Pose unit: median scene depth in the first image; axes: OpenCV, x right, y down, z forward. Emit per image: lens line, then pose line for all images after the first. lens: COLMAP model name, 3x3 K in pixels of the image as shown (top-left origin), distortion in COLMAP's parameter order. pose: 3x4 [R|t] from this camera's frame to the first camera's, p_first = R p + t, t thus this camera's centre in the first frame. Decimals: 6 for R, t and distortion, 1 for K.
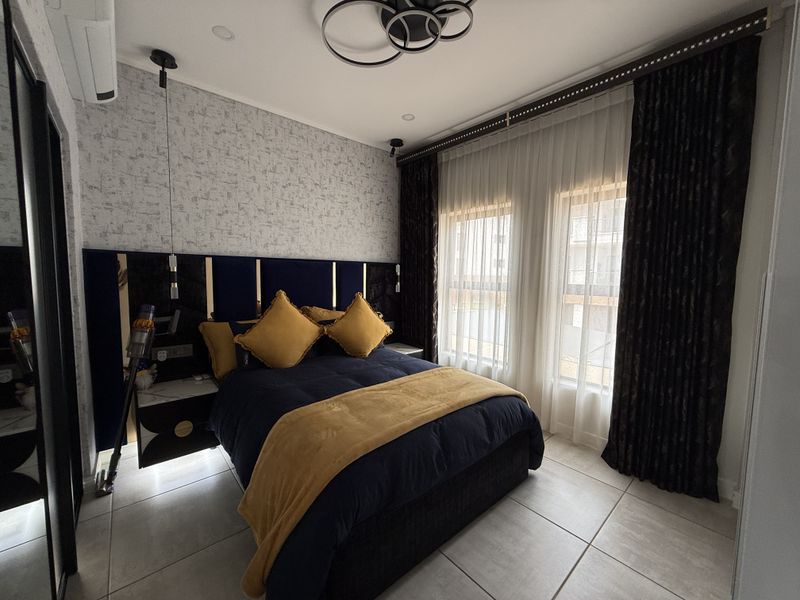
lens RADIAL K [[320.7, 0, 399.5], [0, 320.7, 300.4], [0, 0, 1]] dist [0.000523, 0.000261]
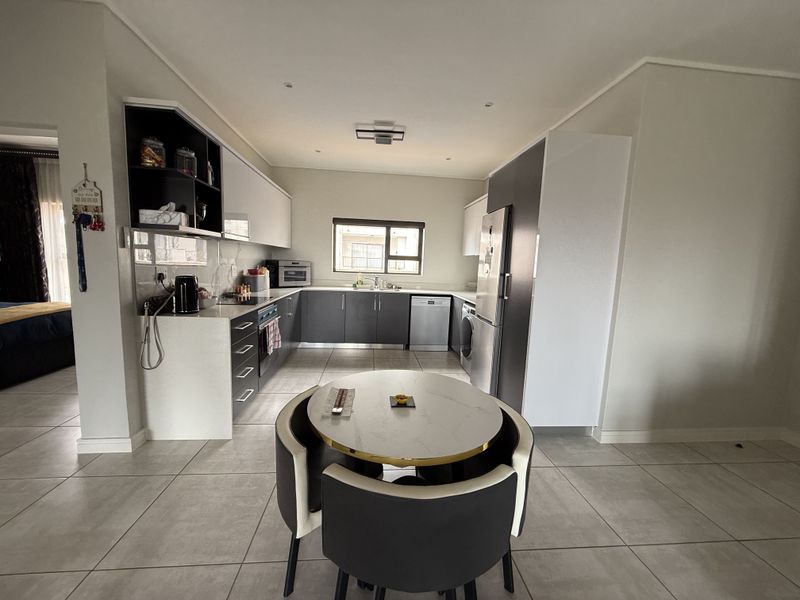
lens RADIAL K [[320.7, 0, 400.9], [0, 320.7, 299.9], [0, 0, 1]] dist [0.000523, 0.000261]
pose [[0.587986, -0.084527, 0.804442, -0.102799], [0.033677, 0.996221, 0.080063, 0.078367], [-0.808169, -0.019984, 0.588611, -1.010956]]
